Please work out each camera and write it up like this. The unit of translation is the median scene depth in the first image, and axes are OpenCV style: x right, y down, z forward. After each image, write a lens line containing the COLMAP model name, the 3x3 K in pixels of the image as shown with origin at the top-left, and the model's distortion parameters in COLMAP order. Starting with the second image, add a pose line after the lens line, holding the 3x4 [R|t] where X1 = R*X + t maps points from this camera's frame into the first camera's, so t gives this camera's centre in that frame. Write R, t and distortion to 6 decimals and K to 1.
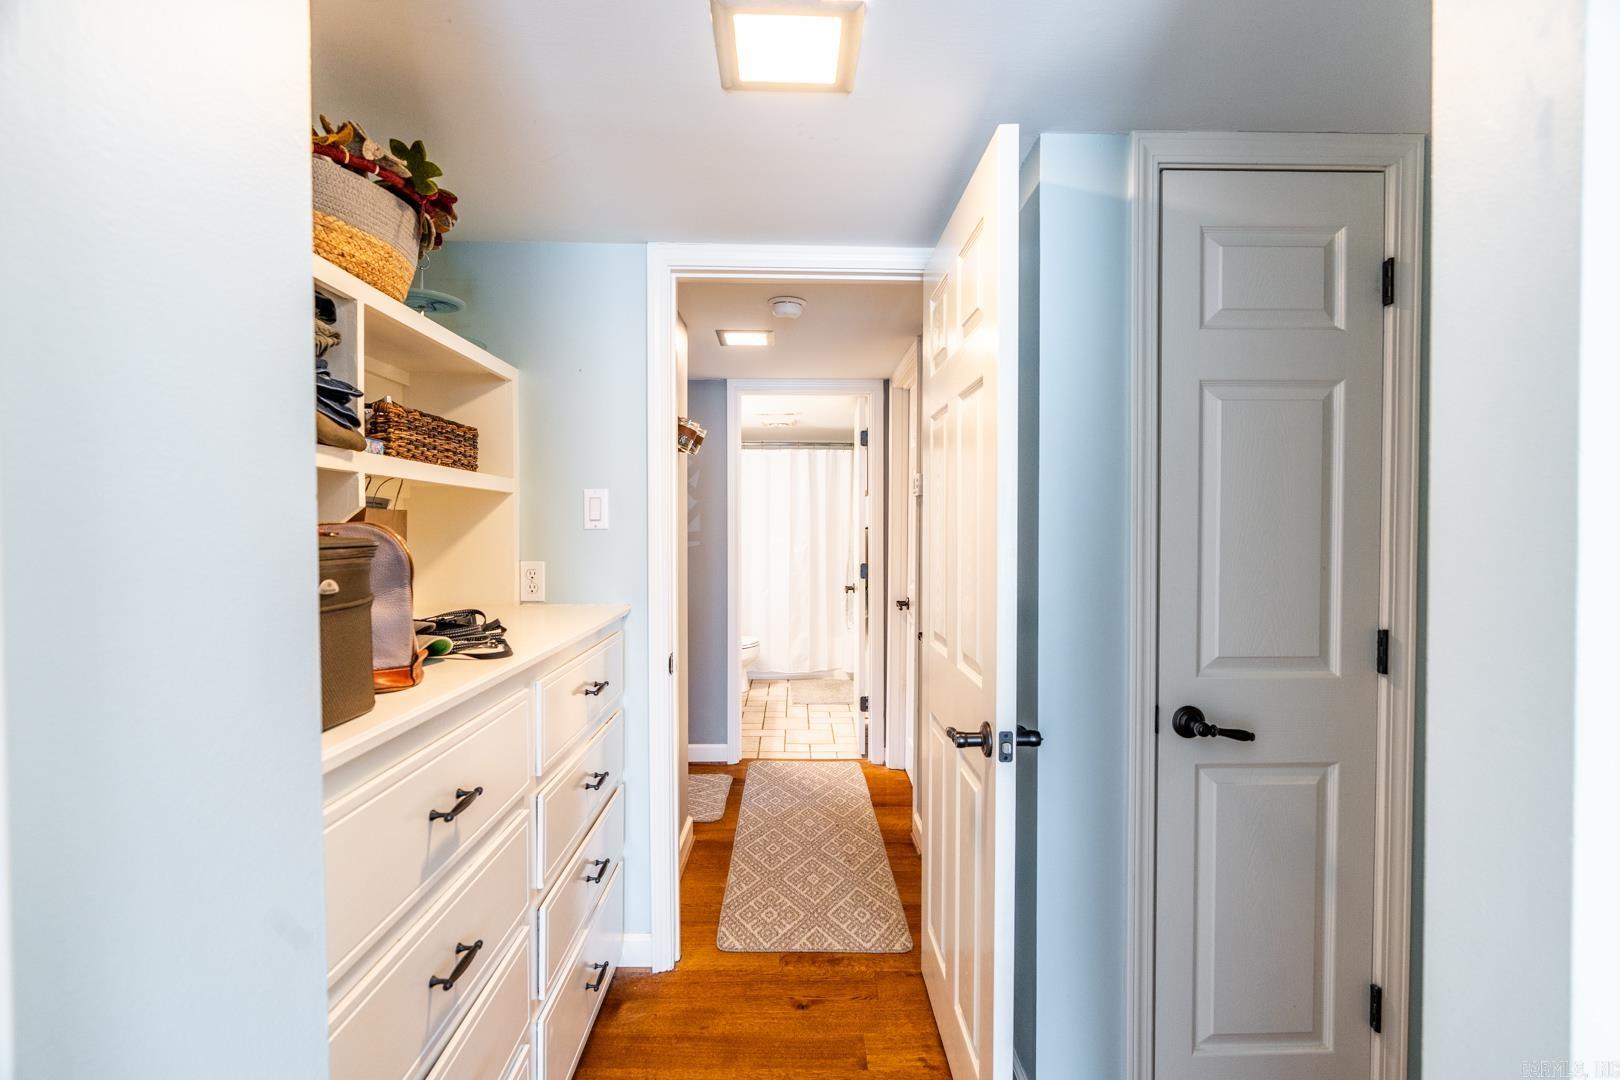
lens RADIAL K [[726.9, 0, 808.8], [0, 726.9, 541.8], [0, 0, 1]] dist [-0.011629, 0.003595]
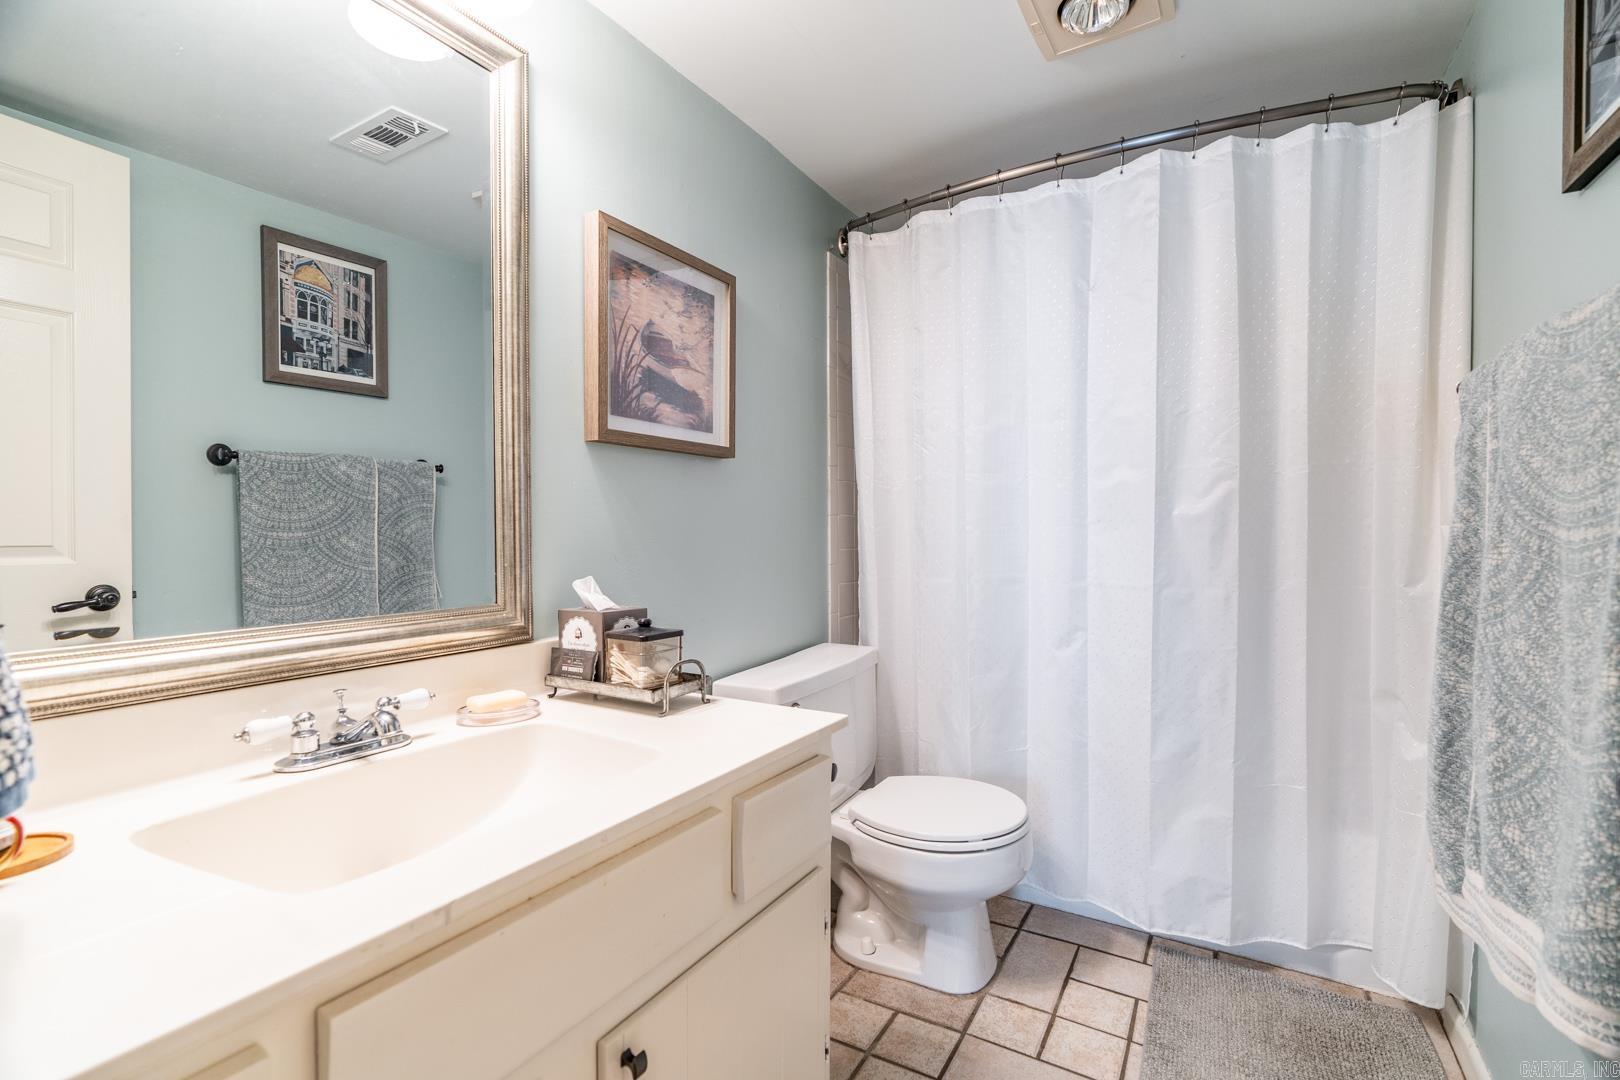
lens RADIAL K [[726.9, 0, 810.2], [0, 726.9, 540.4], [0, 0, 1]] dist [-0.011629, 0.003595]
pose [[0.842448, 0.013078, -0.538619, 0.012559], [-0.005910, 0.999870, 0.015033, 0.020639], [0.538745, -0.009481, 0.842415, 0.679520]]
